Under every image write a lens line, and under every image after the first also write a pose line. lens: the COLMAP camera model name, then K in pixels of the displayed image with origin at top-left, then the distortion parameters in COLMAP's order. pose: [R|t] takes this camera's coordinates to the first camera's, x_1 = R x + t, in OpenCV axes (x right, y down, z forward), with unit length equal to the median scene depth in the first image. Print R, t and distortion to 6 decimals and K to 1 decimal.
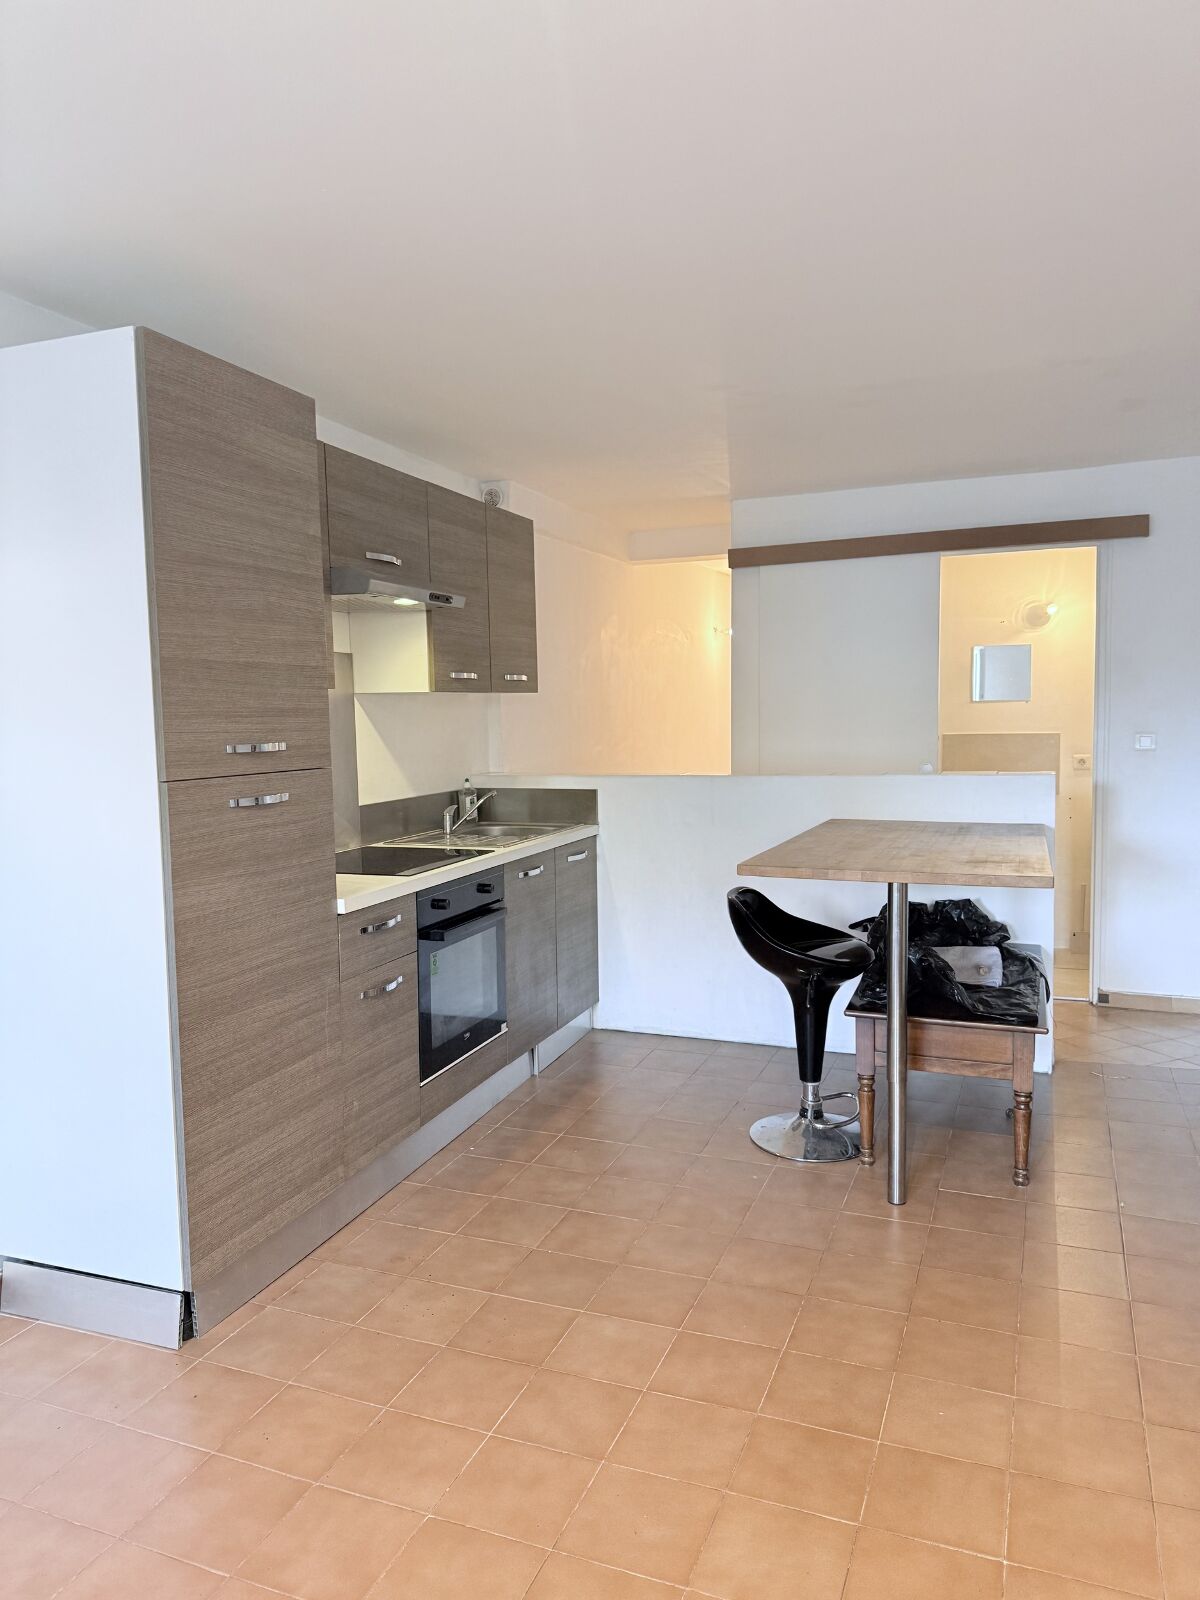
lens RADIAL K [[1123.2, 0, 591.9], [0, 1123.2, 791.9], [0, 0, 1]] dist [0.071840, -0.085047]
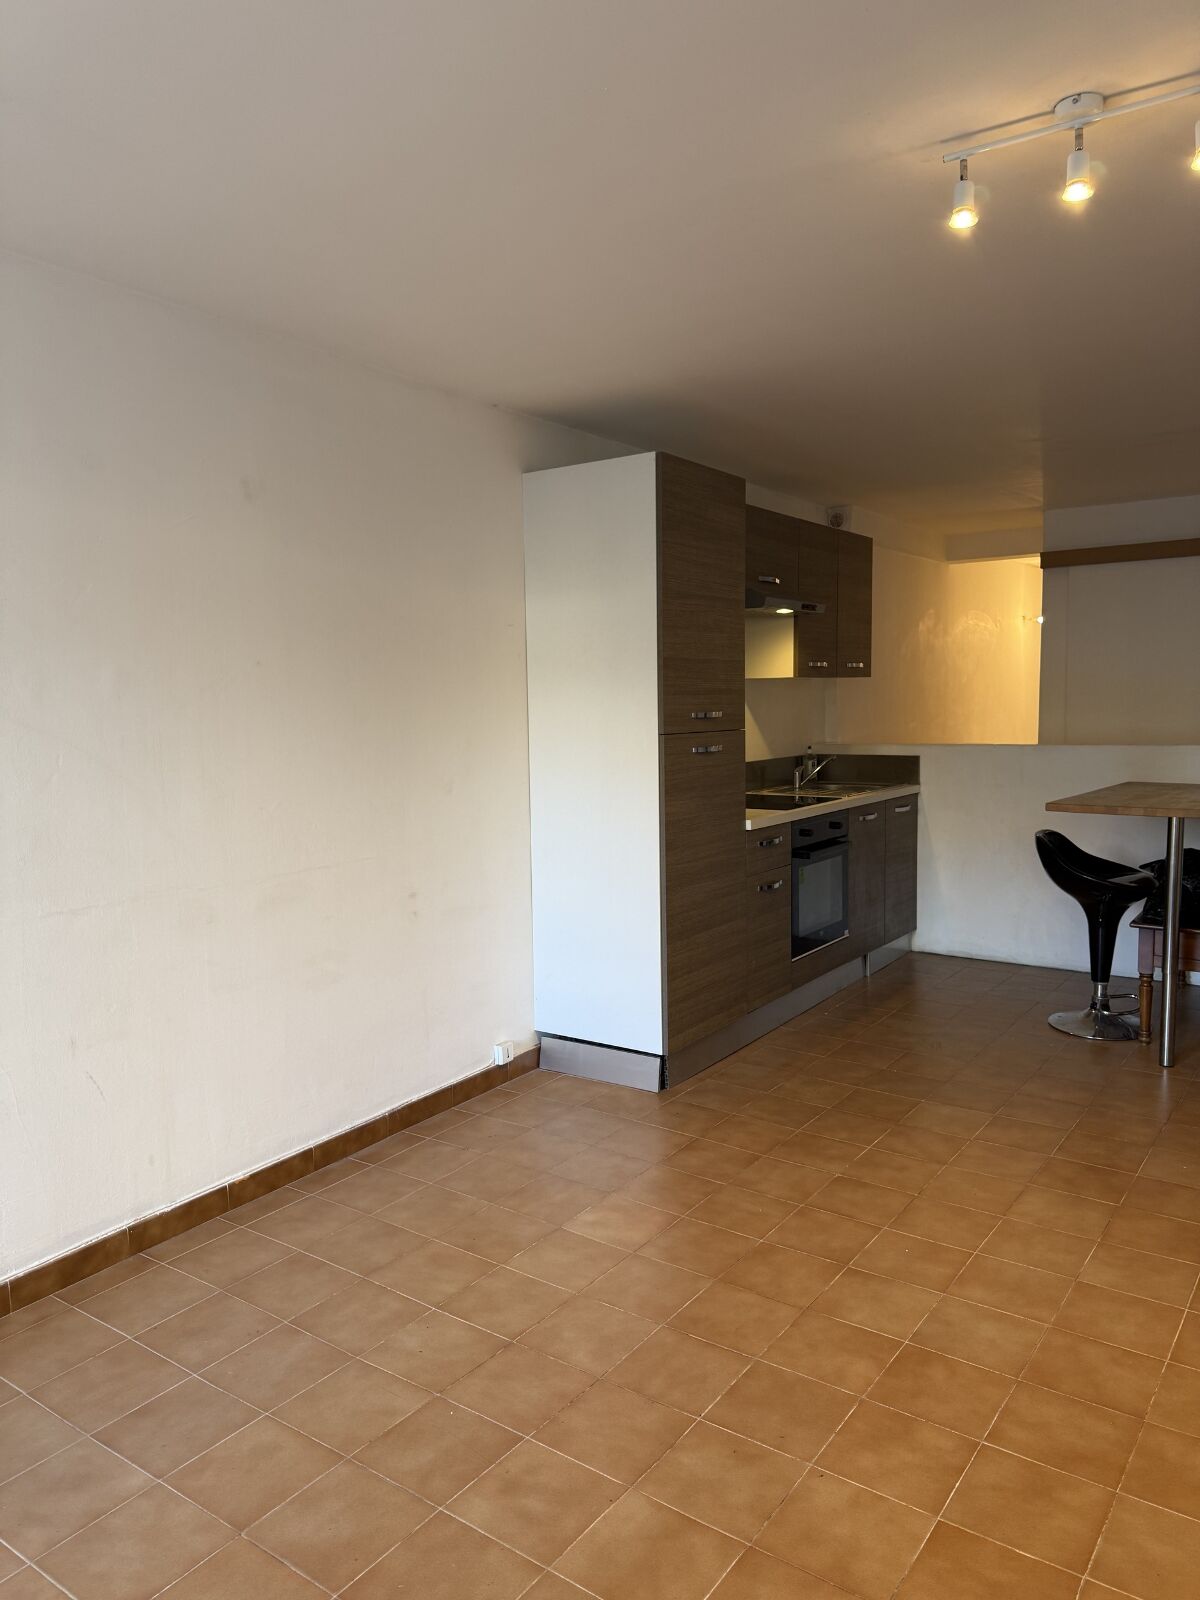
lens RADIAL K [[1123.2, 0, 590.2], [0, 1123.2, 785.7], [0, 0, 1]] dist [0.071840, -0.085047]
pose [[0.969848, 0.025452, -0.242379, -0.060774], [-0.023057, 0.999653, 0.012714, 0.031470], [0.242619, -0.006742, 0.970098, -0.392356]]
